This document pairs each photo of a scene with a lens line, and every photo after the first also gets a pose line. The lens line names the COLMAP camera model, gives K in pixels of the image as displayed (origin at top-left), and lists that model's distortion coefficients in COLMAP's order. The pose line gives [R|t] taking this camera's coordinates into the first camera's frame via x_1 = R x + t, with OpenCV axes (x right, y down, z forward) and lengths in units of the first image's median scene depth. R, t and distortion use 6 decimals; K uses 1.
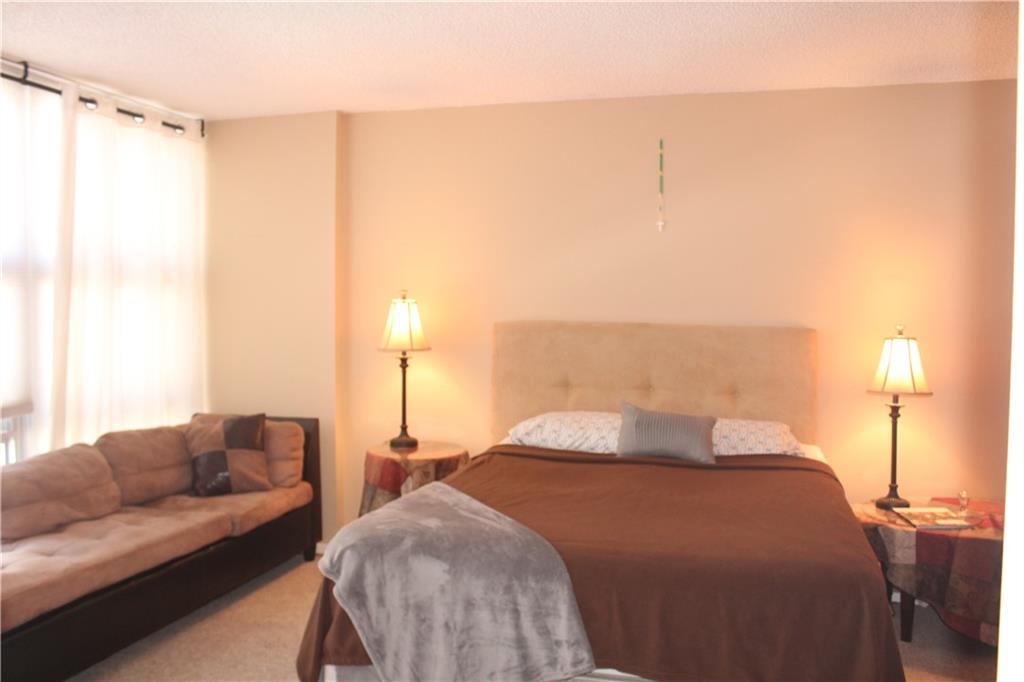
lens RADIAL K [[850.4, 0, 518.0], [0, 850.4, 342.0], [0, 0, 1]] dist [-0.168103, 0.152389]
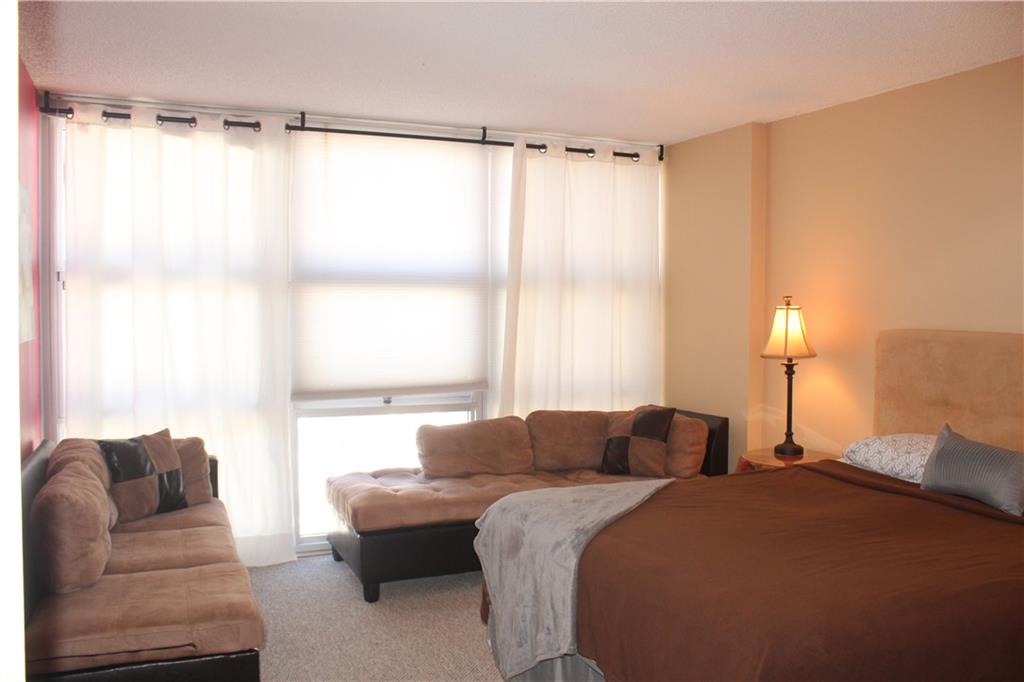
lens RADIAL K [[850.4, 0, 518.0], [0, 850.4, 342.0], [0, 0, 1]] dist [-0.168103, 0.152389]
pose [[0.646040, 0.031743, -0.762643, 0.410835], [-0.038497, 0.999218, 0.008978, -0.003962], [0.762332, 0.023559, 0.646757, 0.125026]]
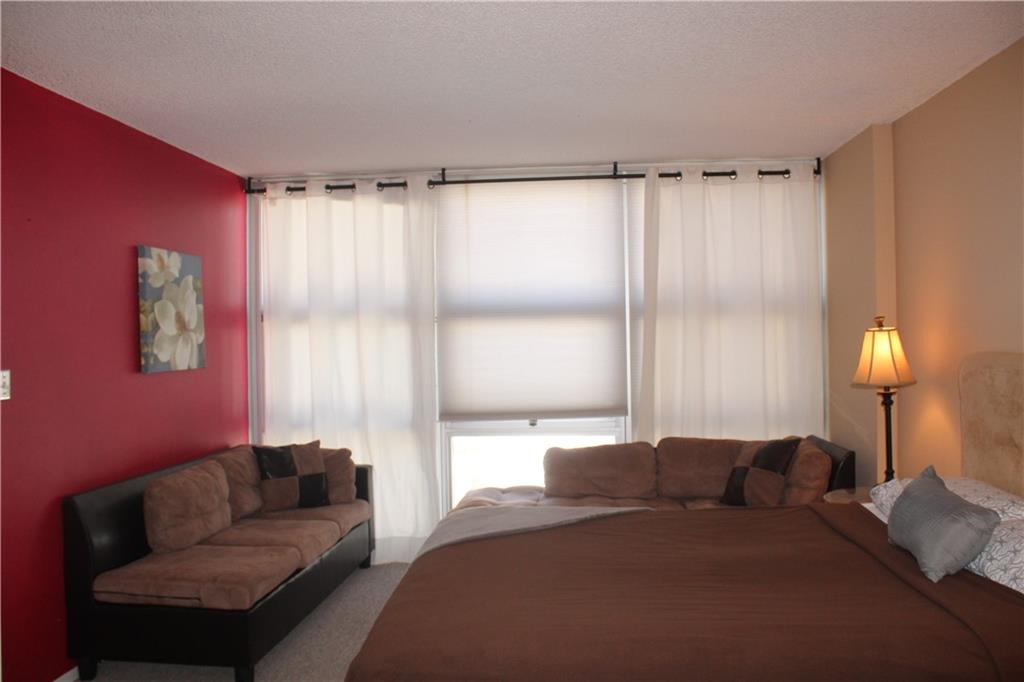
lens RADIAL K [[850.4, 0, 518.0], [0, 850.4, 342.0], [0, 0, 1]] dist [-0.168103, 0.152389]
pose [[0.196416, 0.000437, -0.980521, 0.638922], [-0.027409, 0.999612, -0.005045, -0.020039], [0.980138, 0.027865, 0.196352, 0.460939]]
